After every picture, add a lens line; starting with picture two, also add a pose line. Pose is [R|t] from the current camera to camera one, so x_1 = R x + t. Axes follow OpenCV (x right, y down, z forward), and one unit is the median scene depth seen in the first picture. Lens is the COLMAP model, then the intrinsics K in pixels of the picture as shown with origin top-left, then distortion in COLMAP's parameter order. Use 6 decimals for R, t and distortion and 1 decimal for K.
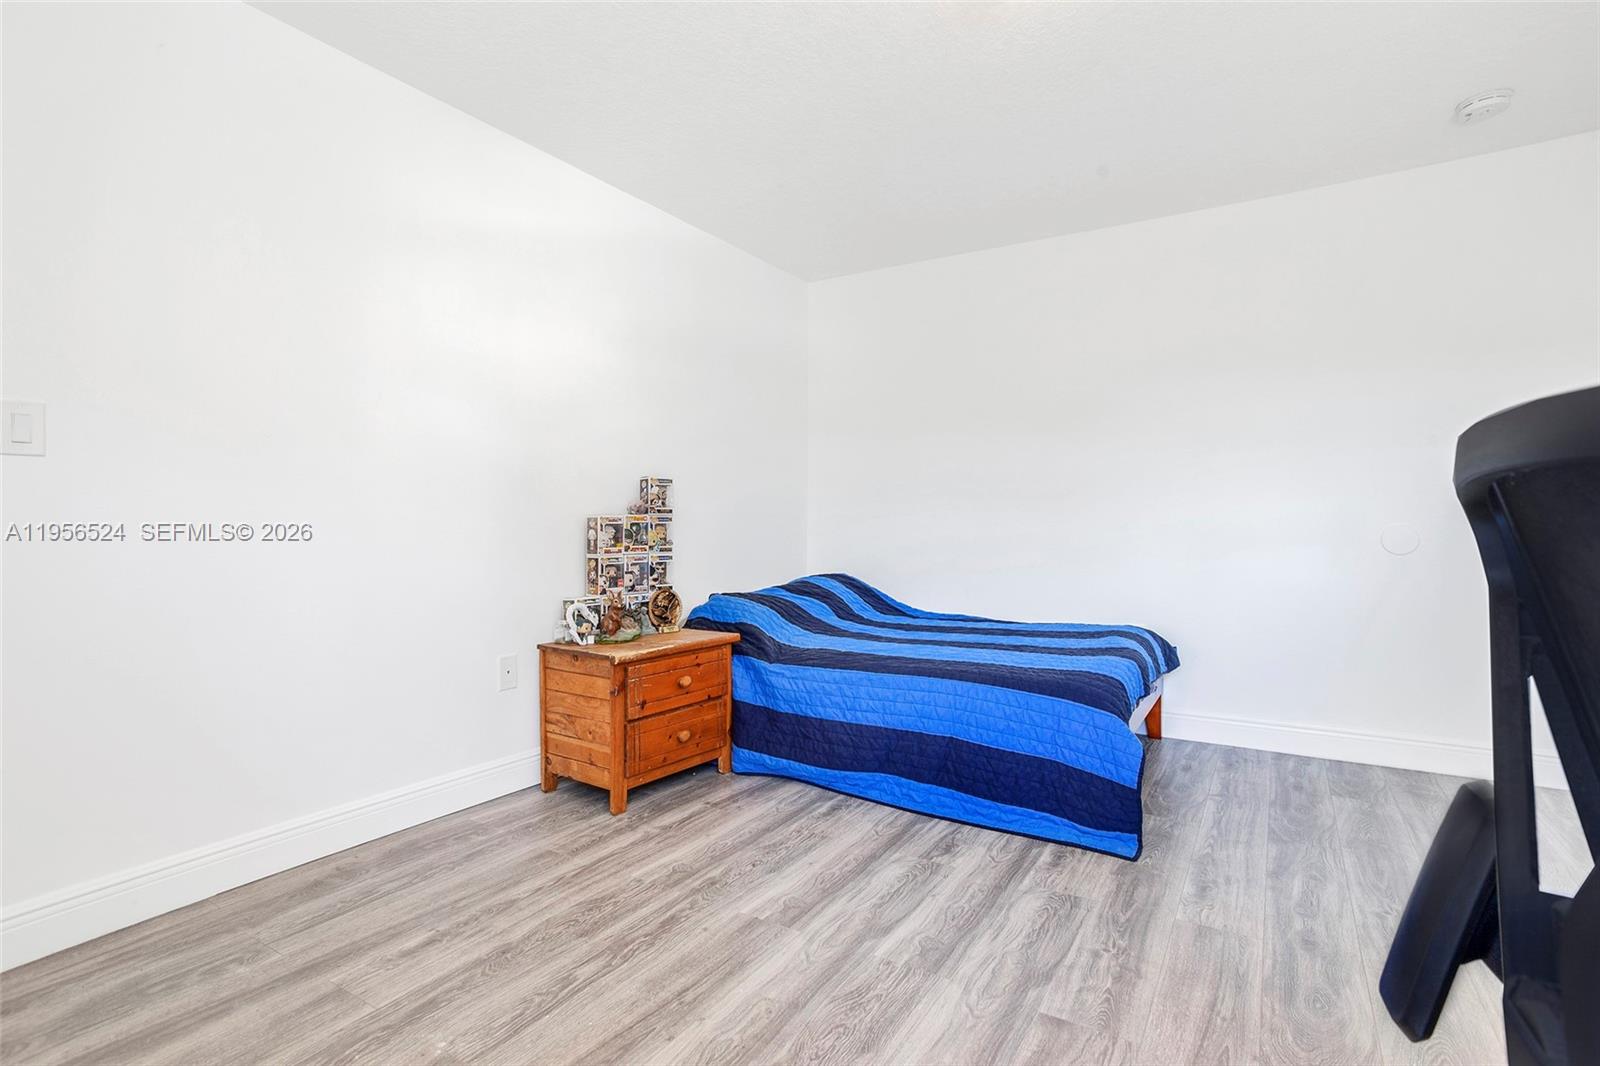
lens RADIAL K [[832.6, 0, 788.3], [0, 832.6, 483.2], [0, 0, 1]] dist [-0.037439, 0.023884]
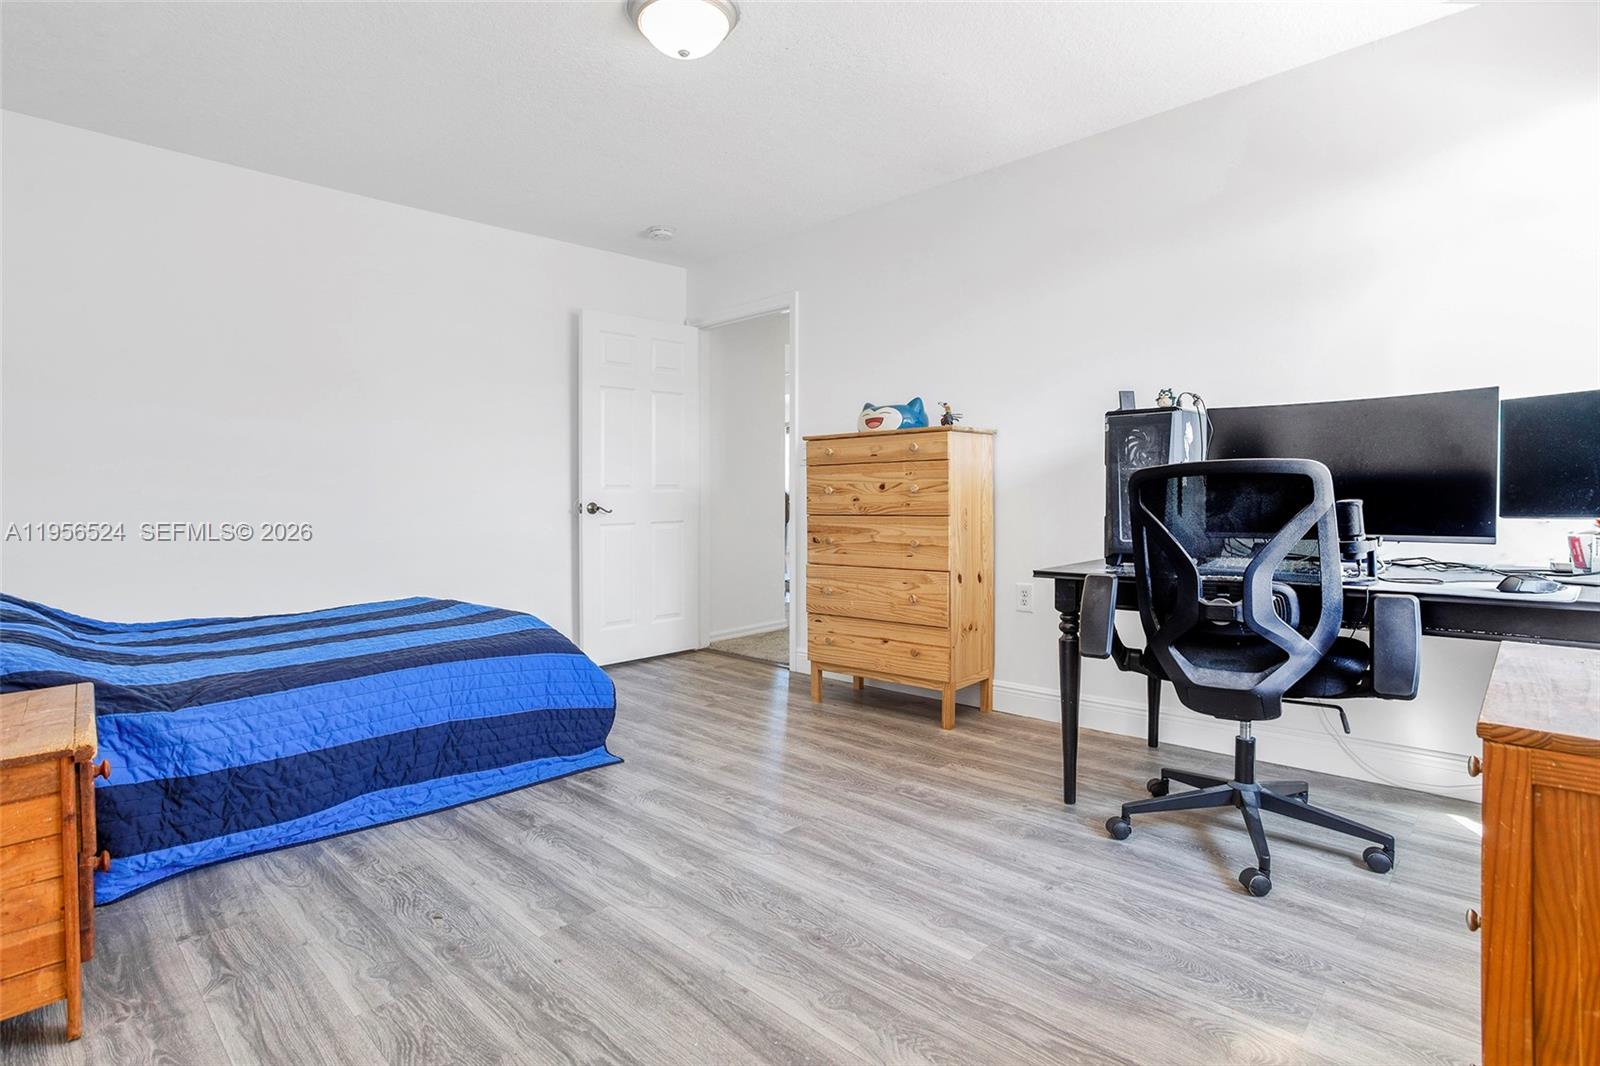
lens RADIAL K [[832.6, 0, 788.3], [0, 832.6, 483.2], [0, 0, 1]] dist [-0.037439, 0.023884]
pose [[0.159371, 0.012995, 0.987133, -0.718334], [-0.036465, 0.999308, -0.007268, 0.023540], [-0.986545, -0.034838, 0.159734, 0.490345]]
